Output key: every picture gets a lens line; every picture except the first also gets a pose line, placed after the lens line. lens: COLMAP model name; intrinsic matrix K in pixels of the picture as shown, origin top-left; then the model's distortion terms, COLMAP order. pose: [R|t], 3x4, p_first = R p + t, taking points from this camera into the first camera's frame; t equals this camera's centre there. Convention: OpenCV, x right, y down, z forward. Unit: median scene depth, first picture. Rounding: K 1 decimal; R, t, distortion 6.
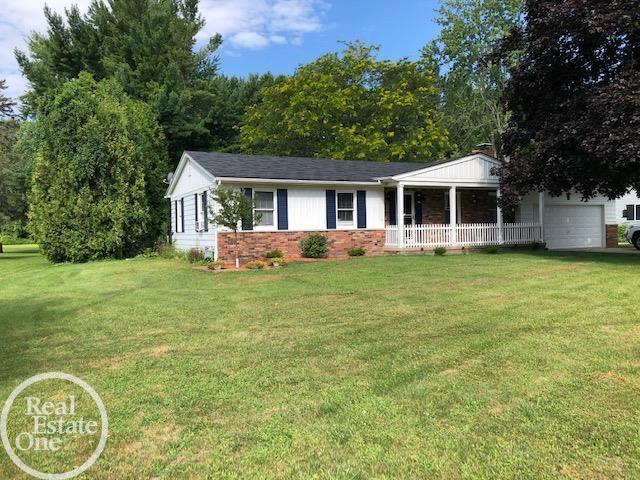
lens RADIAL K [[520.8, 0, 316.1], [0, 520.8, 241.2], [0, 0, 1]] dist [0.061590, -0.082254]
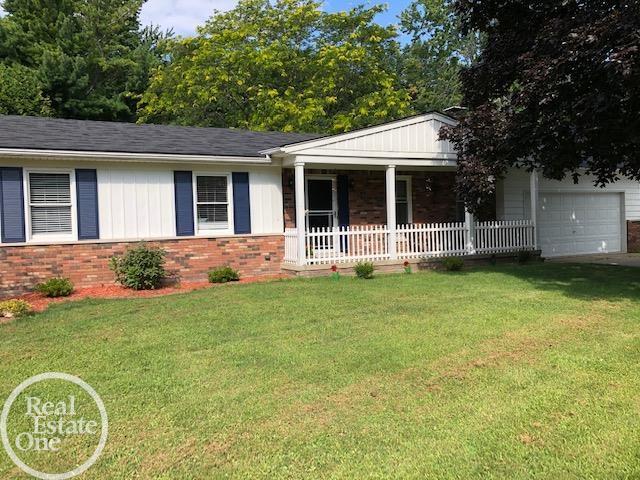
lens RADIAL K [[520.8, 0, 322.3], [0, 520.8, 241.2], [0, 0, 1]] dist [0.061590, -0.082254]
pose [[0.999906, -0.011889, 0.006787, 0.174404], [0.011812, 0.999868, 0.011175, -0.021368], [-0.006919, -0.011094, 0.999915, 0.377710]]
